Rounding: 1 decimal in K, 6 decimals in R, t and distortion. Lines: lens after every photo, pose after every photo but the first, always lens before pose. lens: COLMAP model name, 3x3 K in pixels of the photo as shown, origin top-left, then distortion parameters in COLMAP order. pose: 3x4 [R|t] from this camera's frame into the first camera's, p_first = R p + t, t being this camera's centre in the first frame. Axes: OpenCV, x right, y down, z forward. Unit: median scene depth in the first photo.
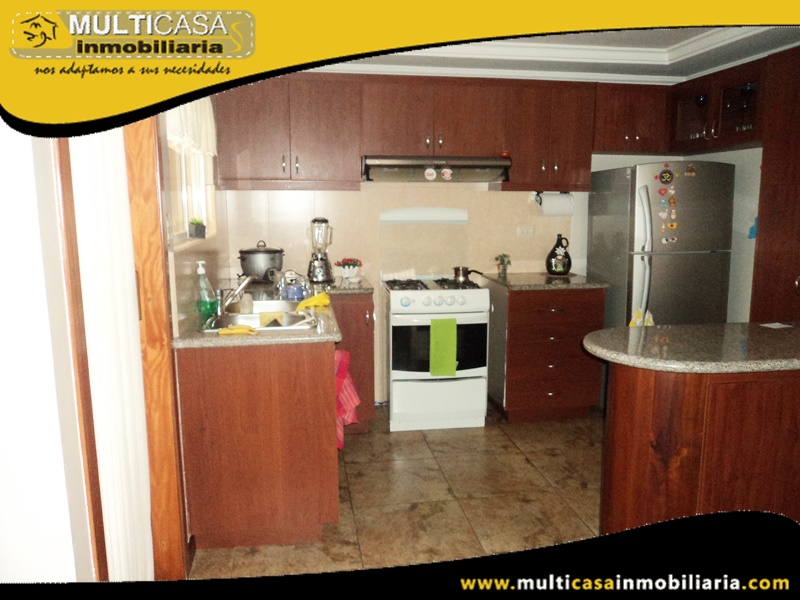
lens RADIAL K [[627.0, 0, 400.0], [0, 627.0, 300.0], [0, 0, 1]] dist [-0.073835, 0.003670]
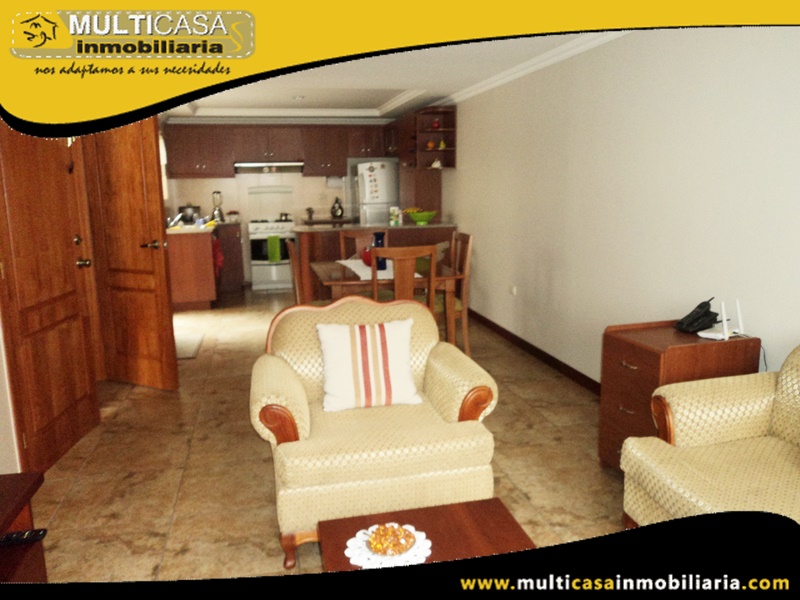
lens RADIAL K [[627.0, 0, 400.0], [0, 627.0, 300.0], [0, 0, 1]] dist [-0.073835, 0.003670]
pose [[0.998218, -0.020155, 0.056173, 0.371026], [0.018495, 0.999381, 0.029926, 0.190242], [-0.056741, -0.028834, 0.997972, -1.171816]]
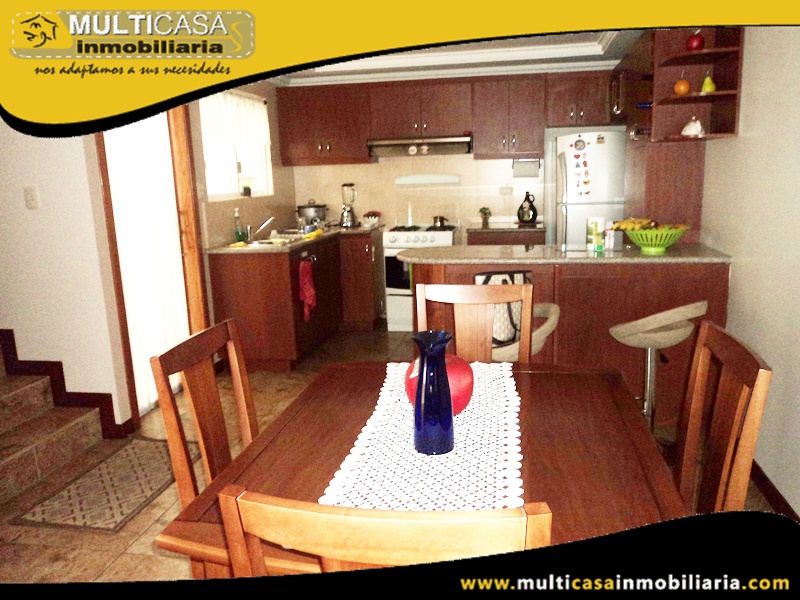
lens RADIAL K [[627.0, 0, 400.0], [0, 627.0, 300.0], [0, 0, 1]] dist [-0.073835, 0.003670]
pose [[0.941084, 0.040327, -0.335760, 0.492109], [-0.024068, 0.998334, 0.052448, 0.063068], [0.337316, -0.041277, 0.940486, -0.347699]]
